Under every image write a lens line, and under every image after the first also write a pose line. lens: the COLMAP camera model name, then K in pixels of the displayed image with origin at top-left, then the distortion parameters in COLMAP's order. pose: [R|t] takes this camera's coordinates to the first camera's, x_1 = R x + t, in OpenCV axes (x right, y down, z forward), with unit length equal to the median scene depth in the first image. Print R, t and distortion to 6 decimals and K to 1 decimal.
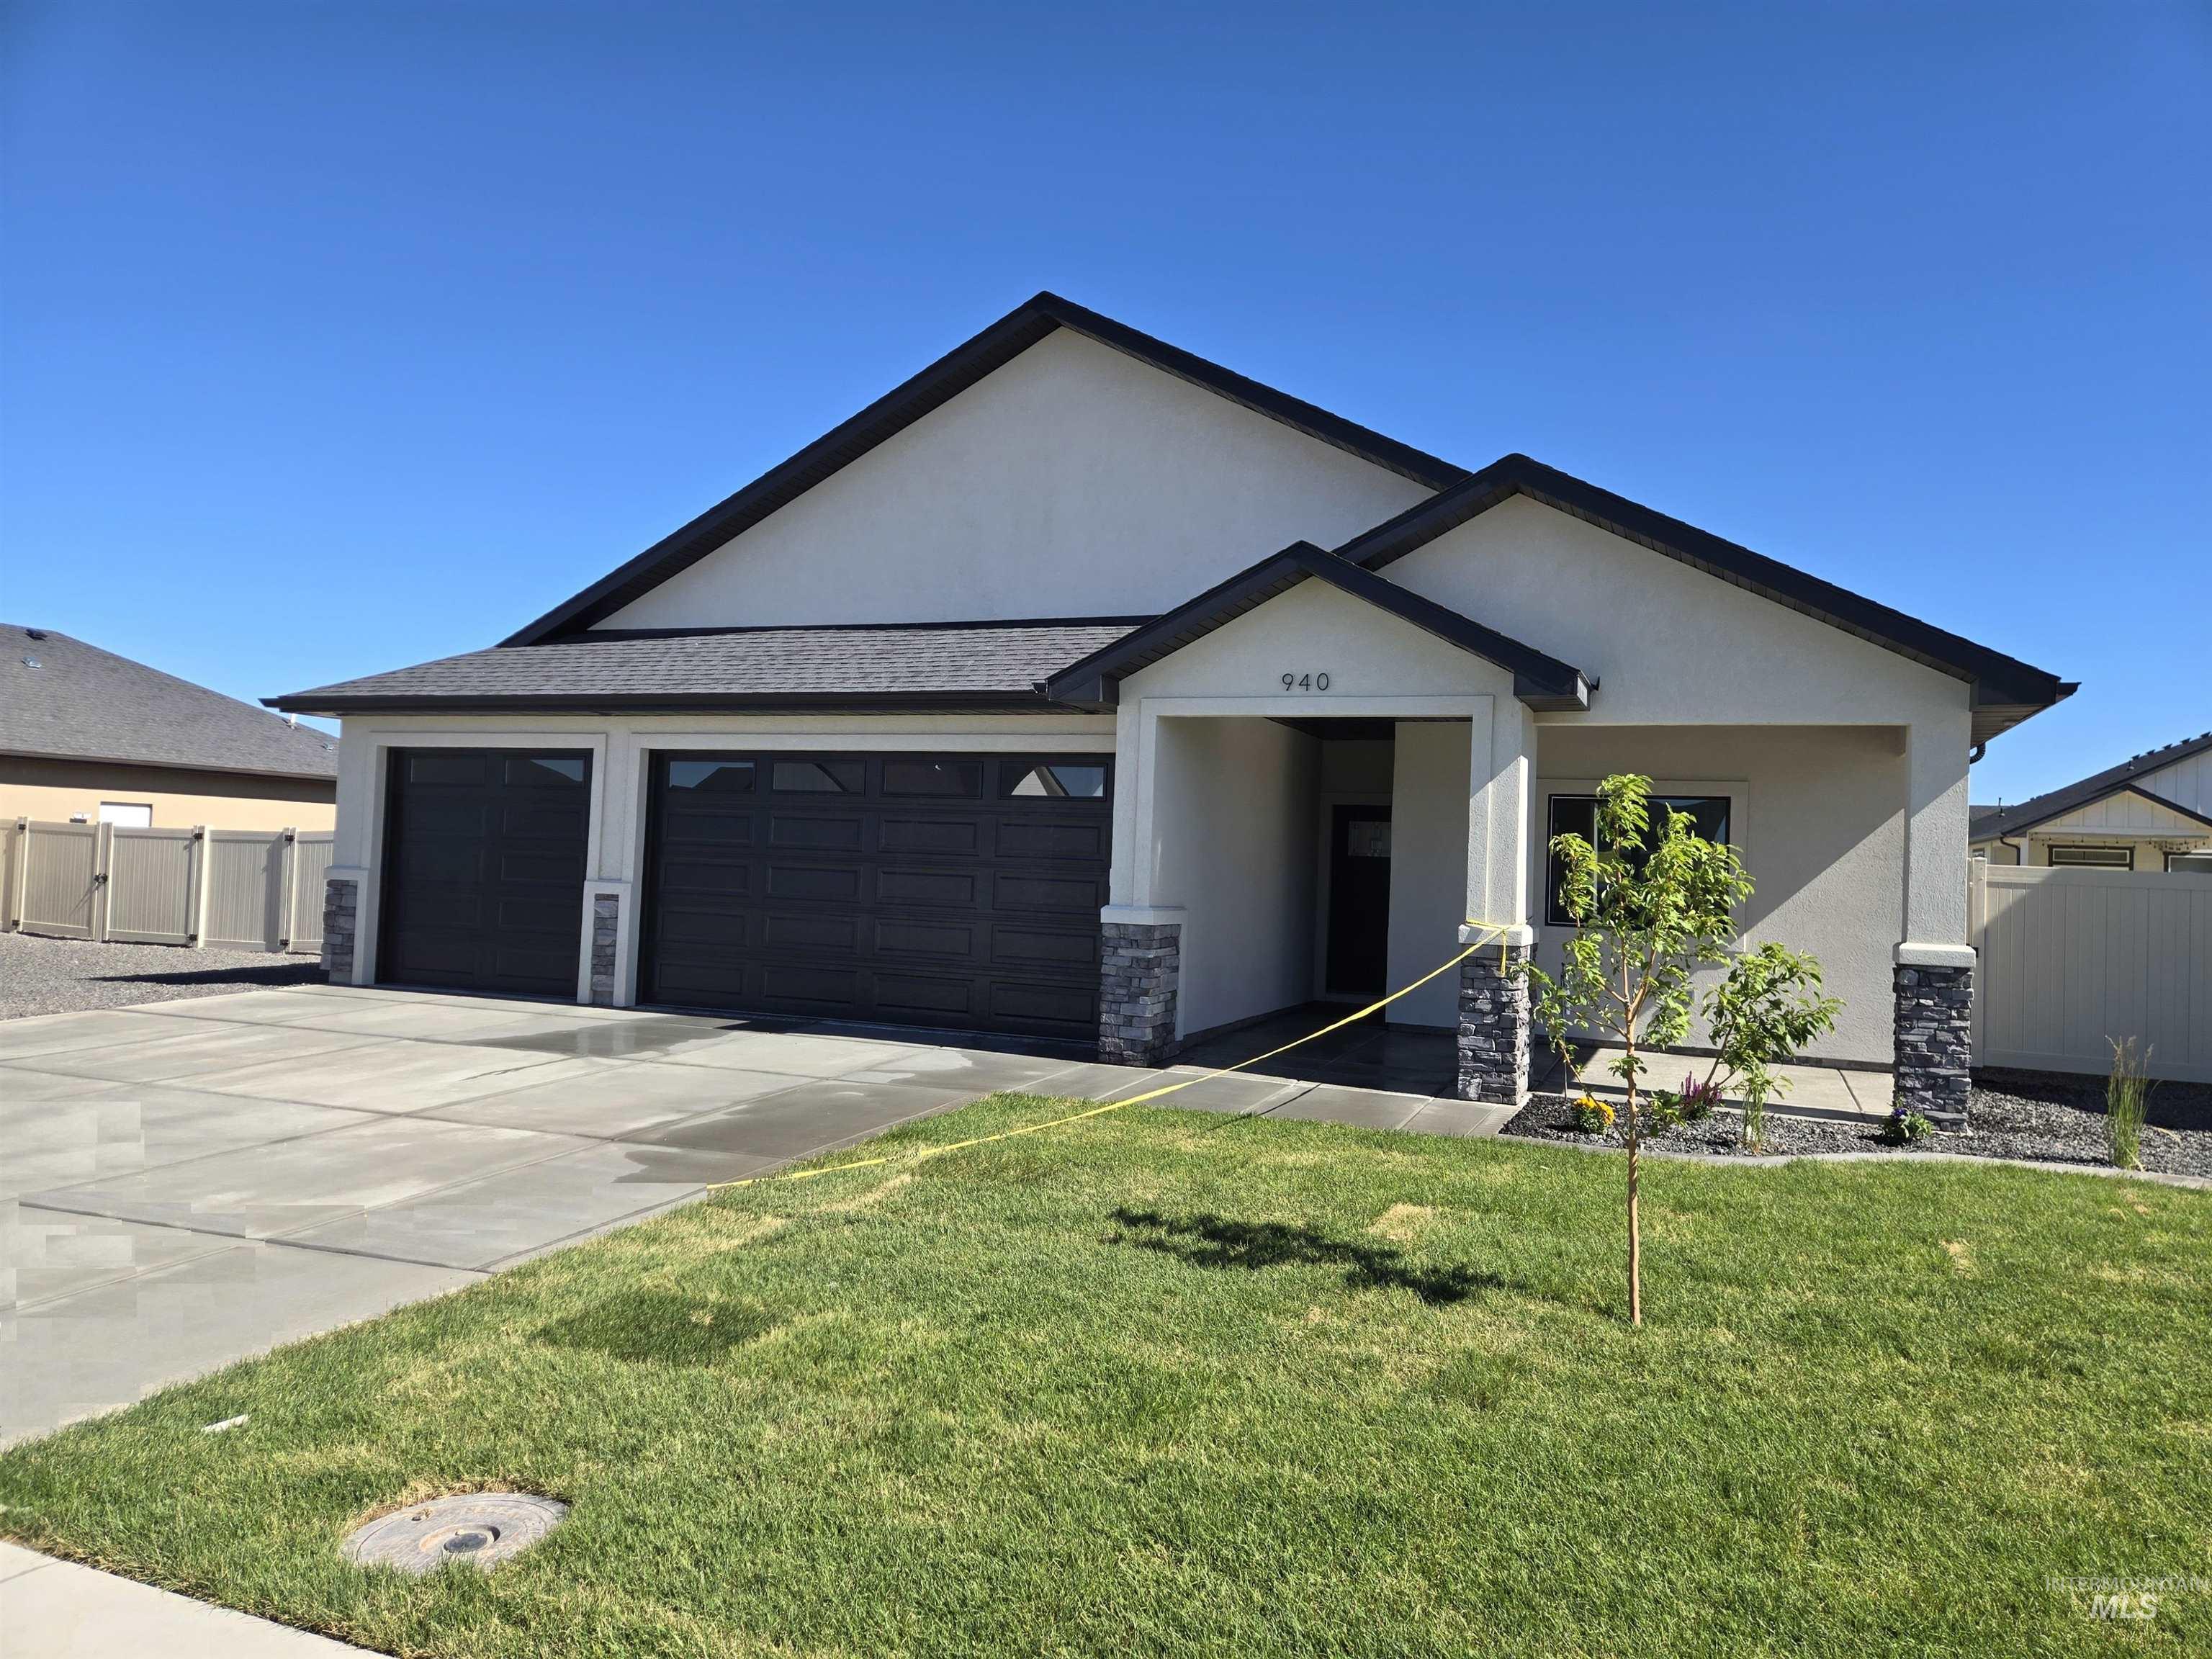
lens RADIAL K [[1461.9, 0, 1131.0], [0, 1461.9, 832.1], [0, 0, 1]] dist [0.031750, -0.000838]
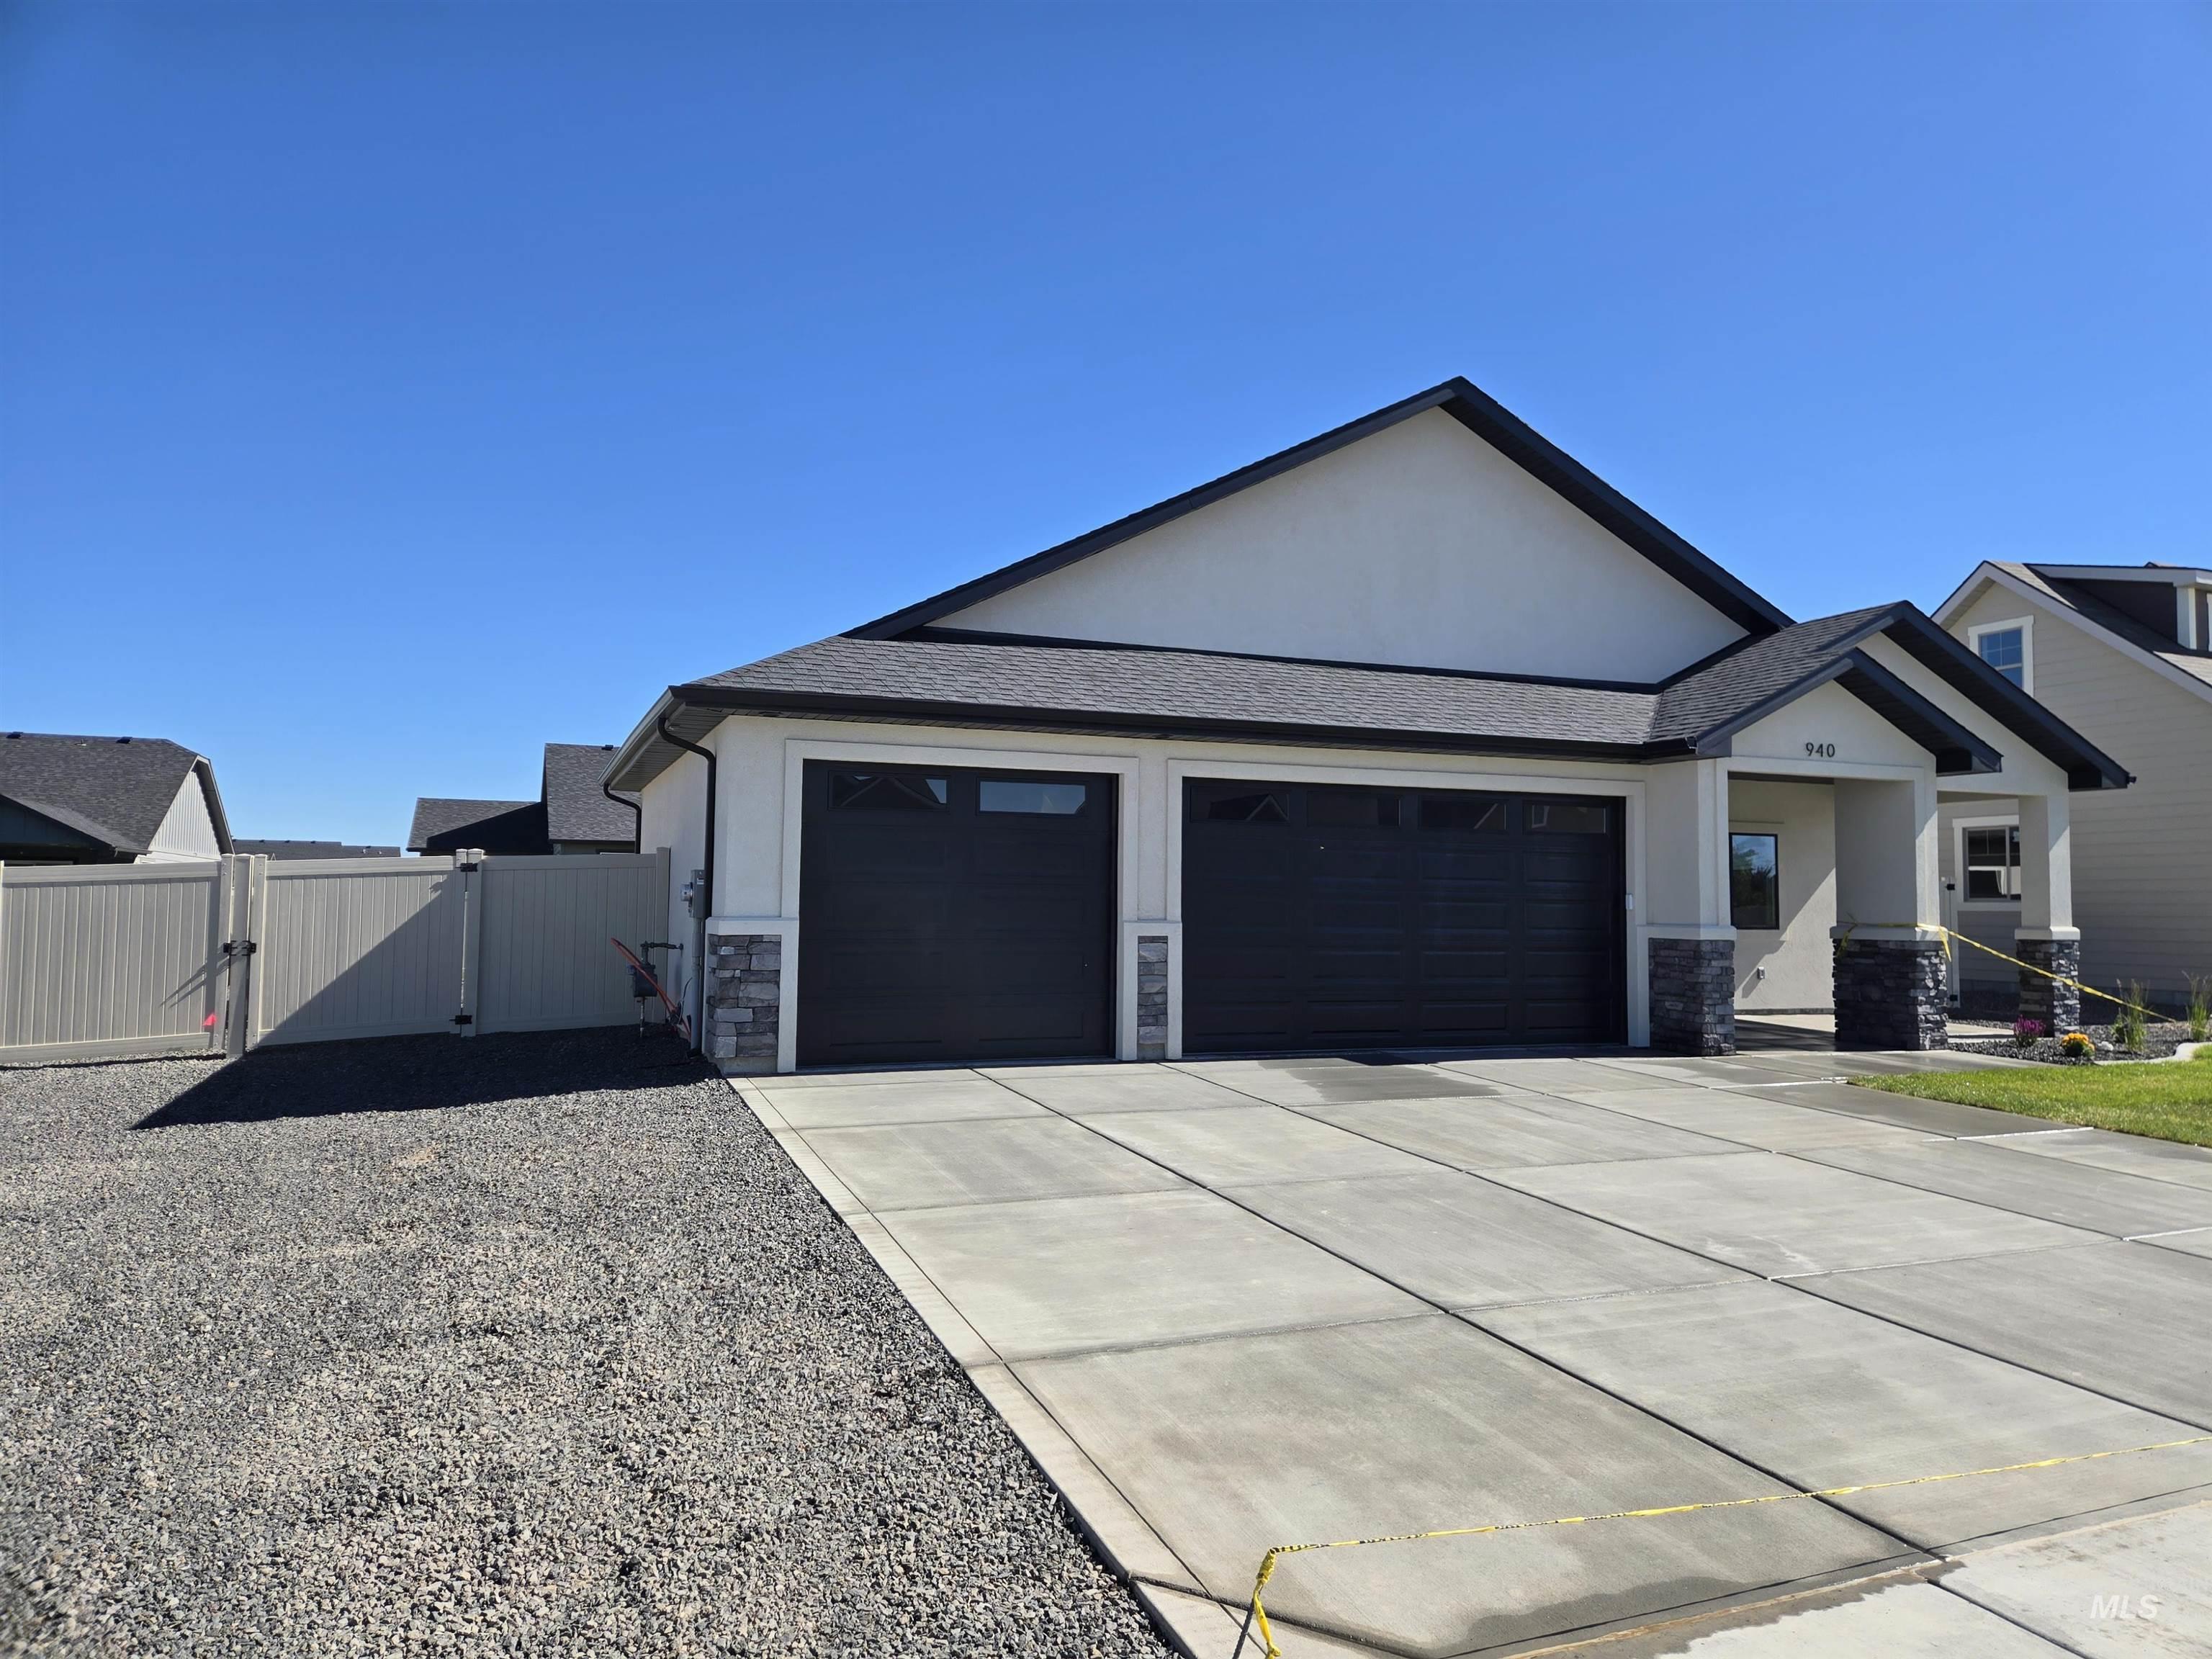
lens RADIAL K [[1456.1, 0, 1107.1], [0, 1456.1, 822.0], [0, 0, 1]] dist [0.006898, 0.001833]
pose [[0.741512, 0.009240, 0.670876, -1.052134], [0.001666, 0.999877, -0.015614, -0.014970], [-0.670937, 0.012695, 0.741405, 0.382454]]
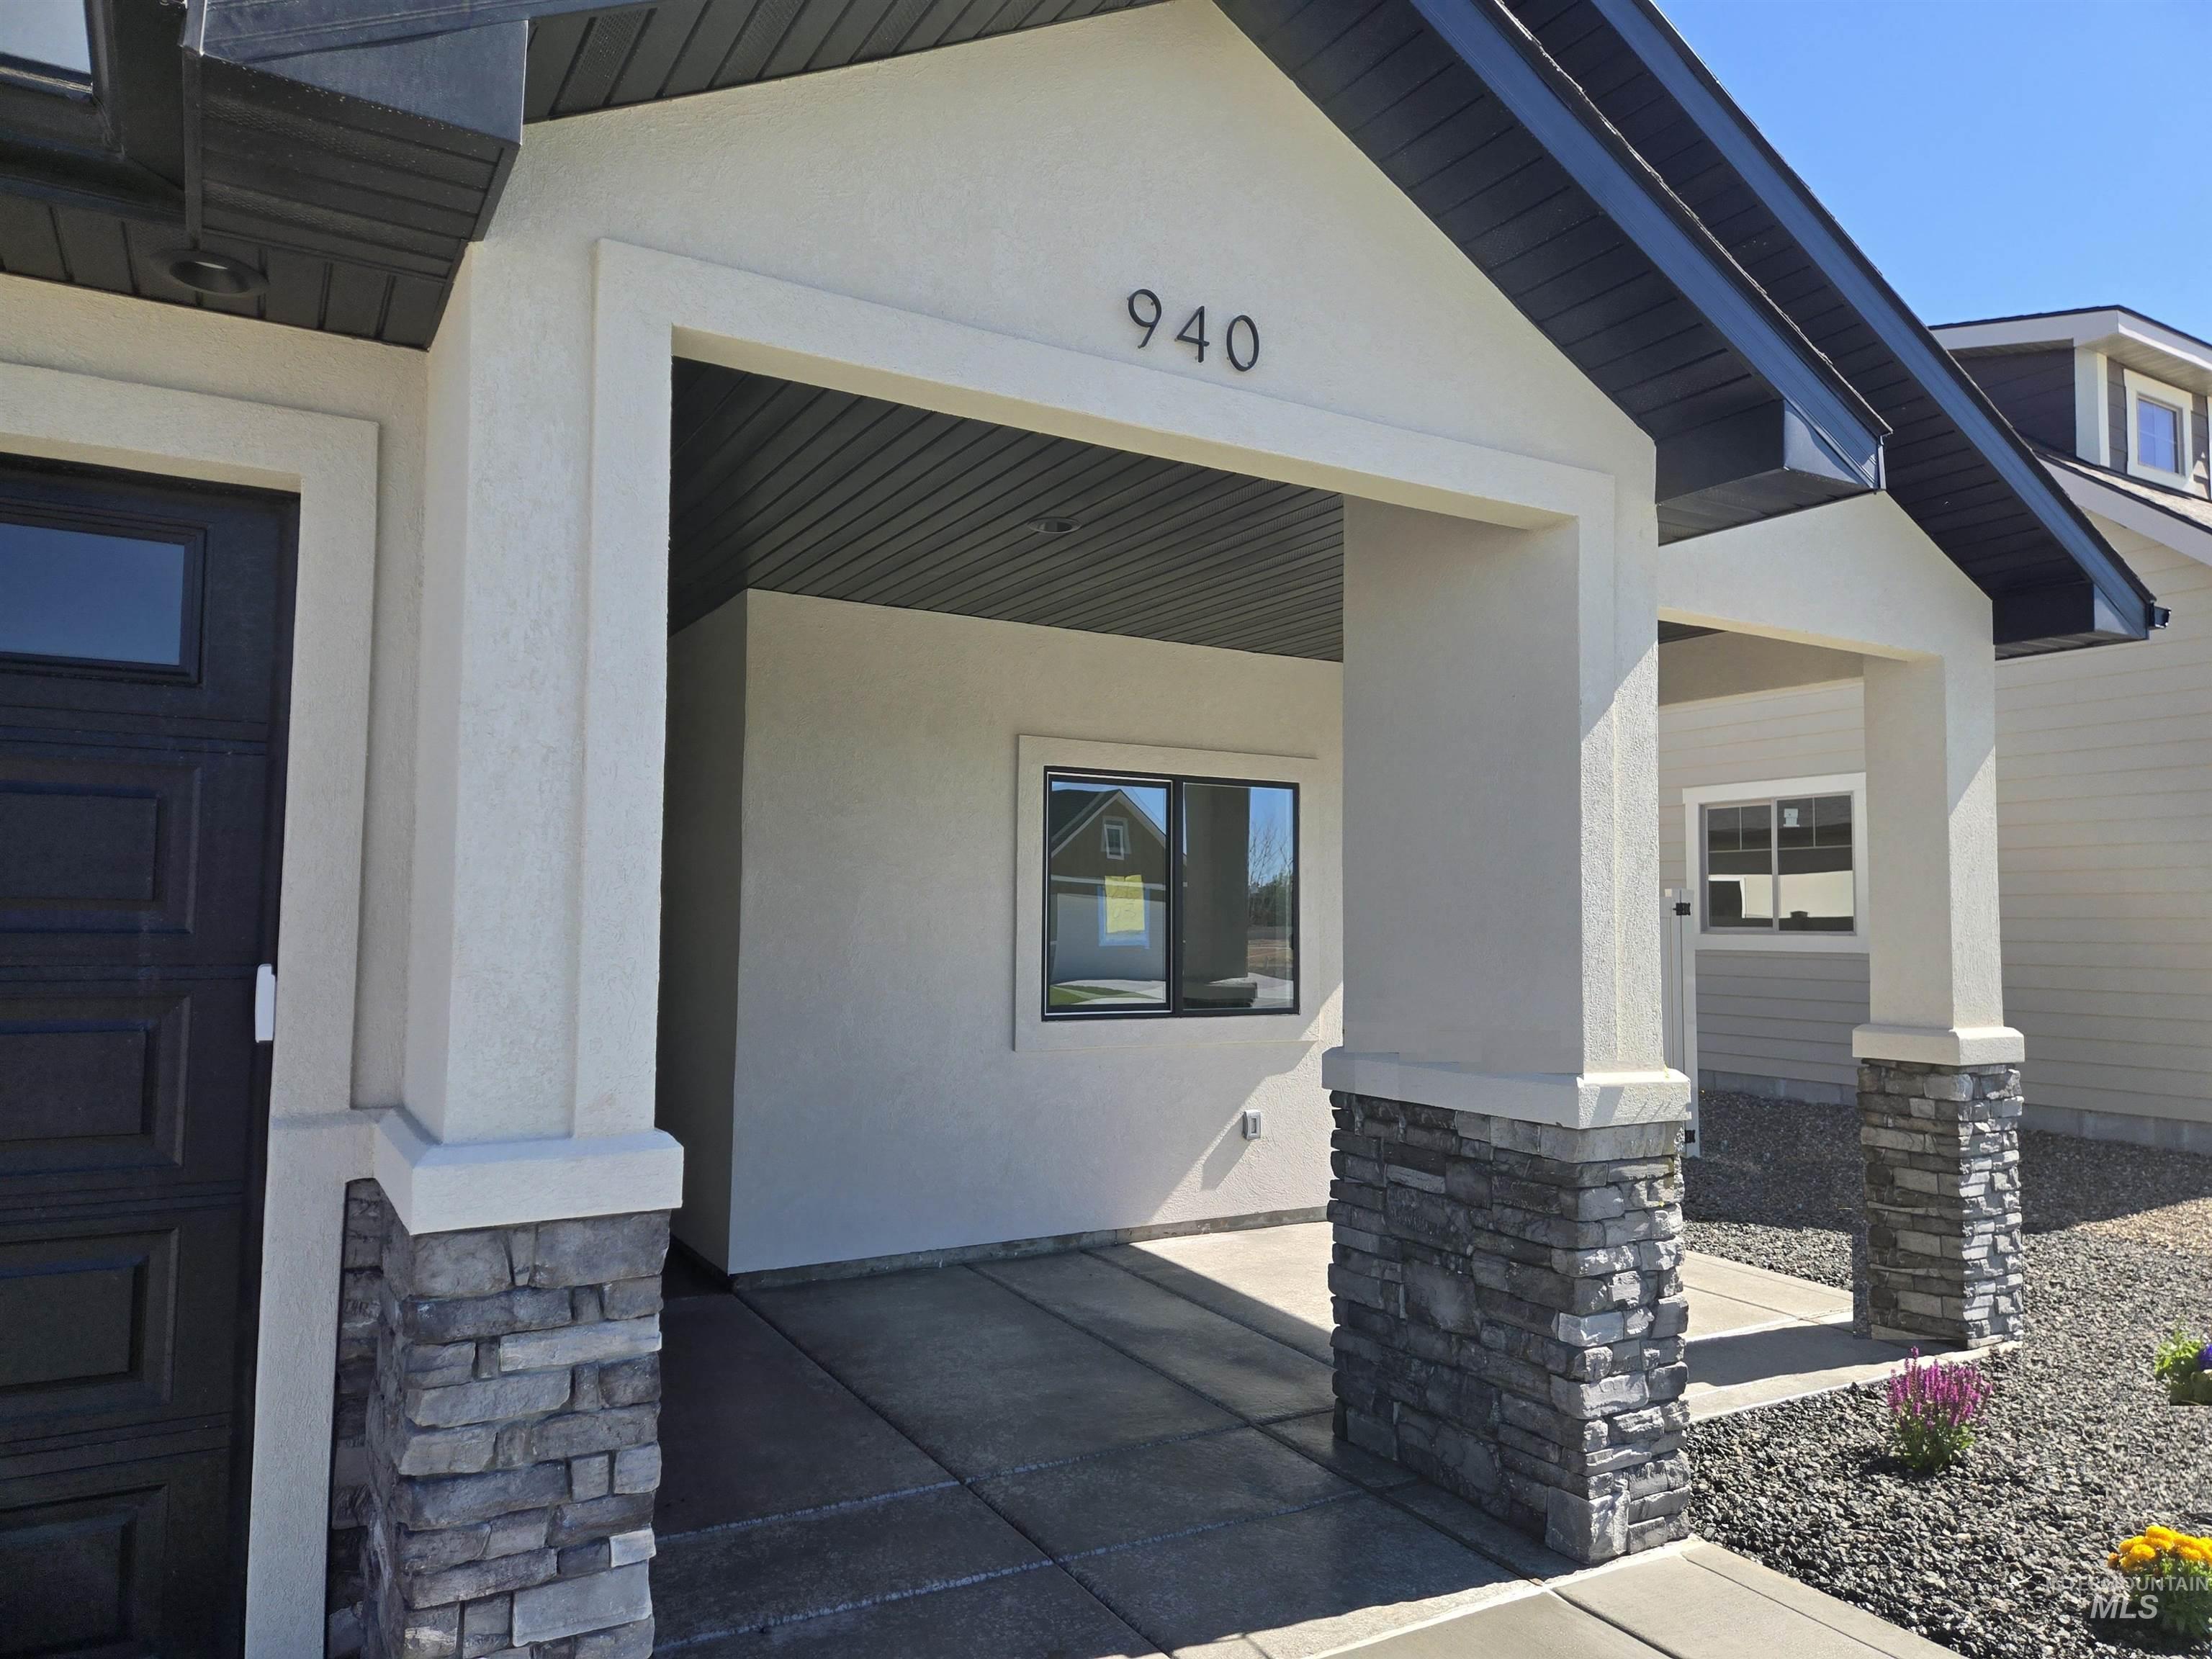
lens RADIAL K [[1461.9, 0, 1131.0], [0, 1461.9, 832.1], [0, 0, 1]] dist [0.031750, -0.000838]
pose [[0.615602, 0.016643, 0.787881, -0.109404], [-0.004394, 0.999834, -0.017687, 0.006693], [-0.788045, 0.007426, 0.615573, 0.692660]]
